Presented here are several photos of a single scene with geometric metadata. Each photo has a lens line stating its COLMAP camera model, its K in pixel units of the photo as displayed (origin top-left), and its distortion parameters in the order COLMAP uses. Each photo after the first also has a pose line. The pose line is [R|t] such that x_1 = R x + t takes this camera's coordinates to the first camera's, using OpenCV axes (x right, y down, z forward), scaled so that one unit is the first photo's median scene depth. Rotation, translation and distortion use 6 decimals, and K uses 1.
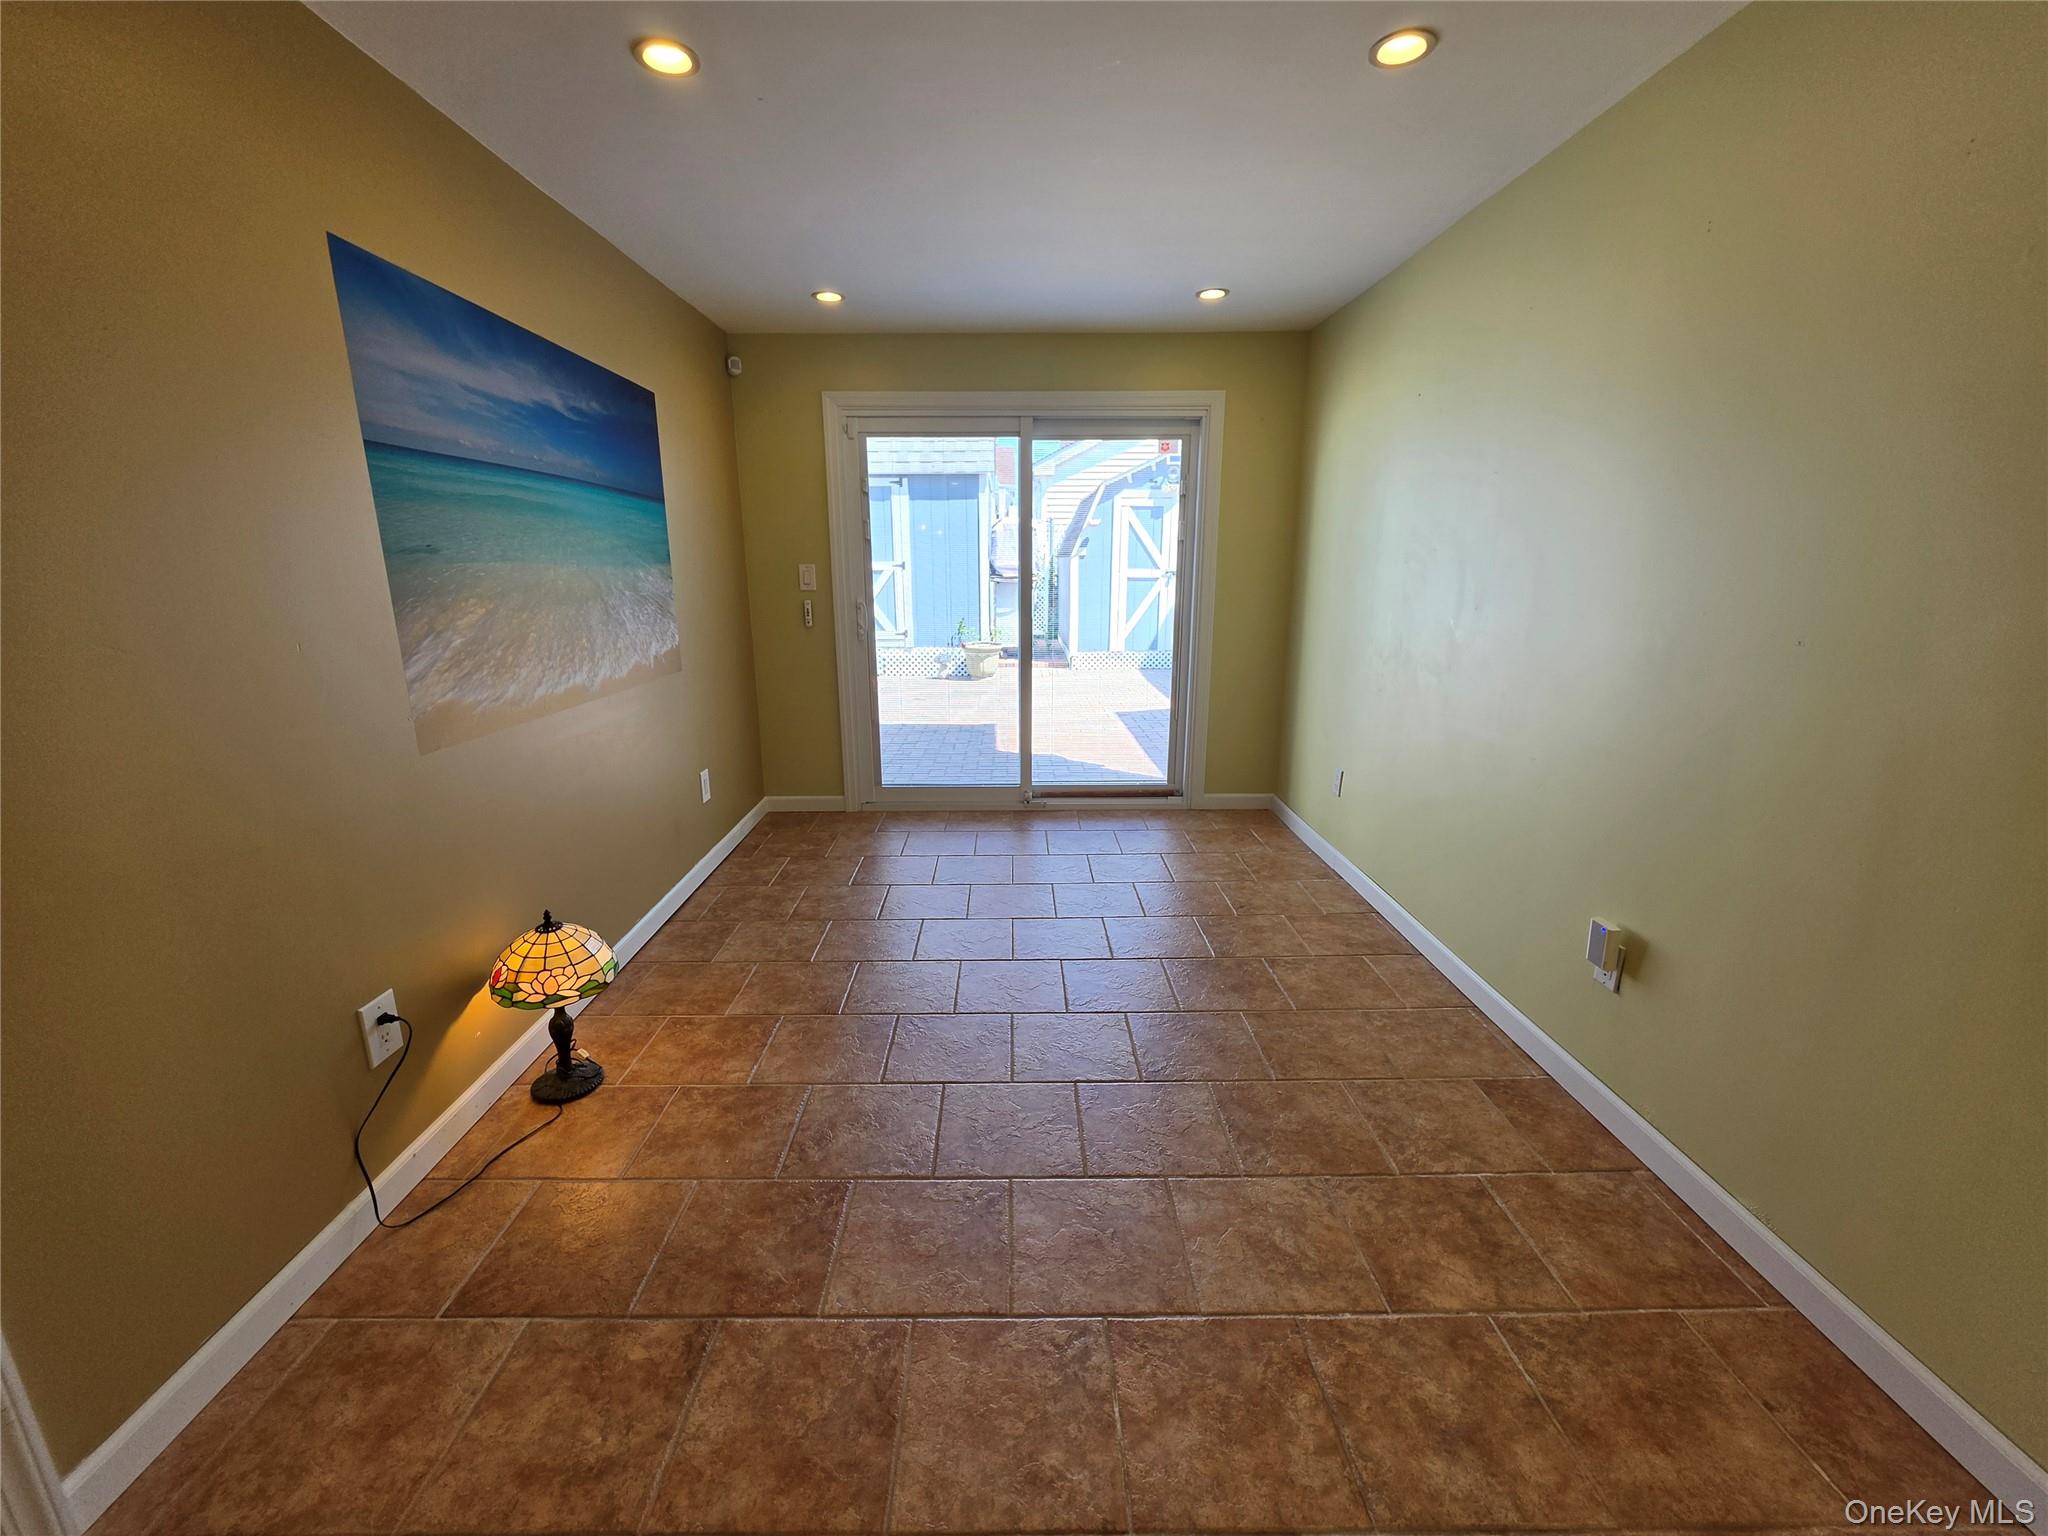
lens RADIAL K [[821.2, 0, 1017.9], [0, 821.2, 769.1], [0, 0, 1]] dist [0.002823, -0.000226]
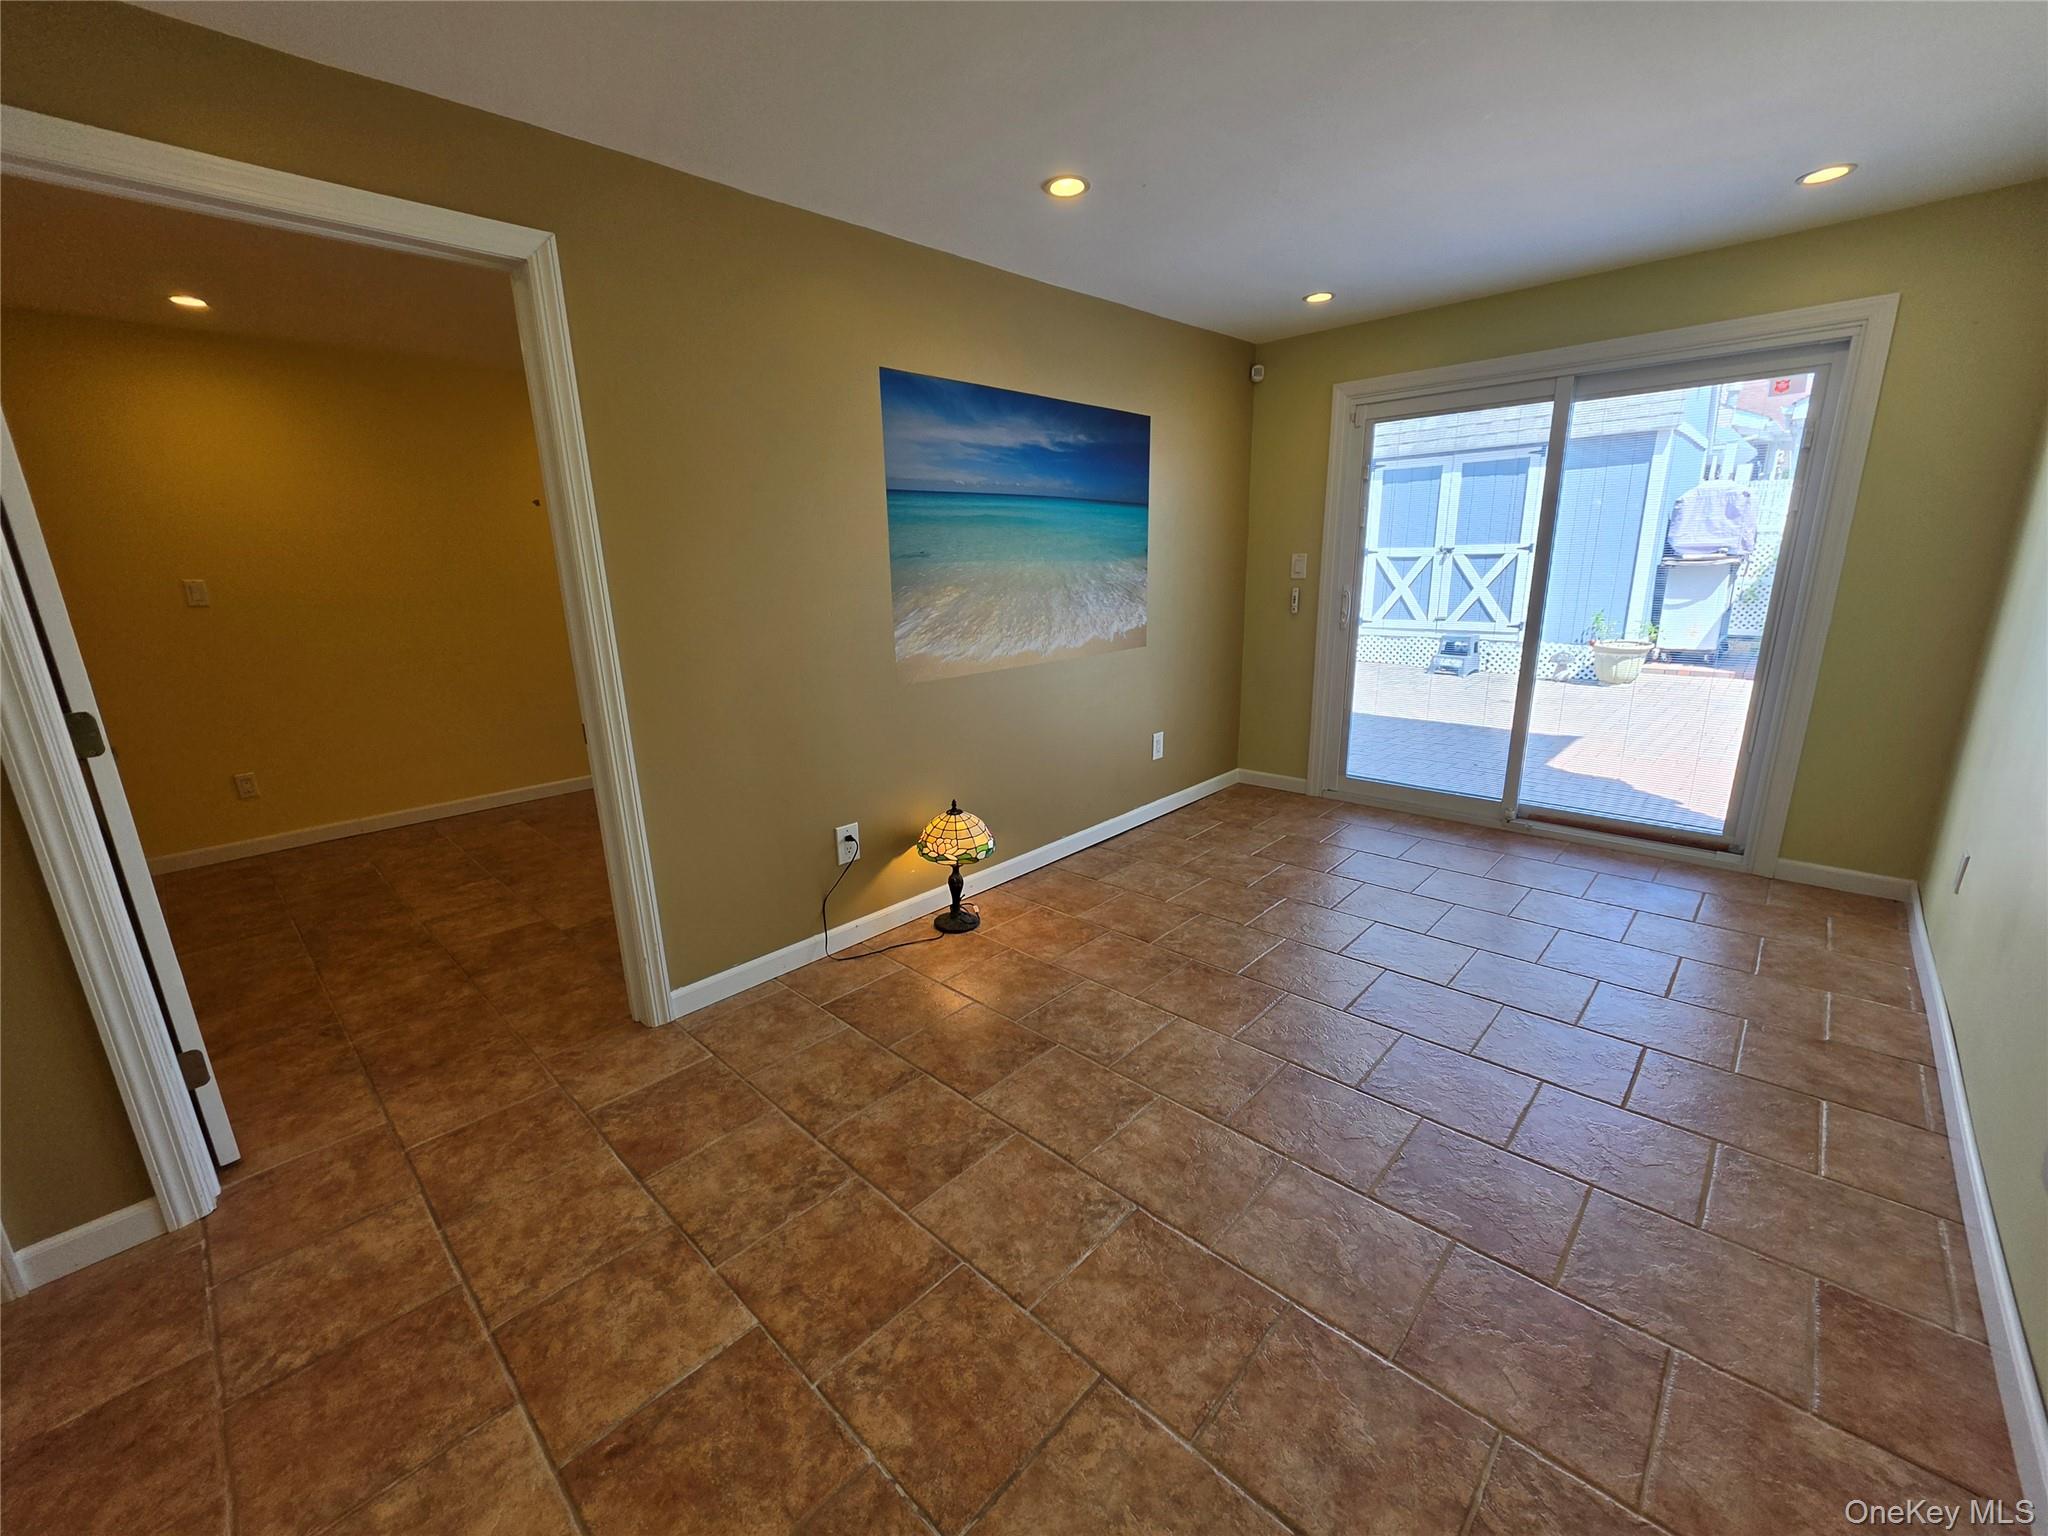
lens RADIAL K [[821.2, 0, 1018.6], [0, 821.2, 772.0], [0, 0, 1]] dist [0.002823, -0.000226]
pose [[0.722803, 0.159326, -0.672437, 0.465313], [-0.145651, 0.986324, 0.077137, -0.007077], [0.675531, 0.042186, 0.736124, -0.002995]]
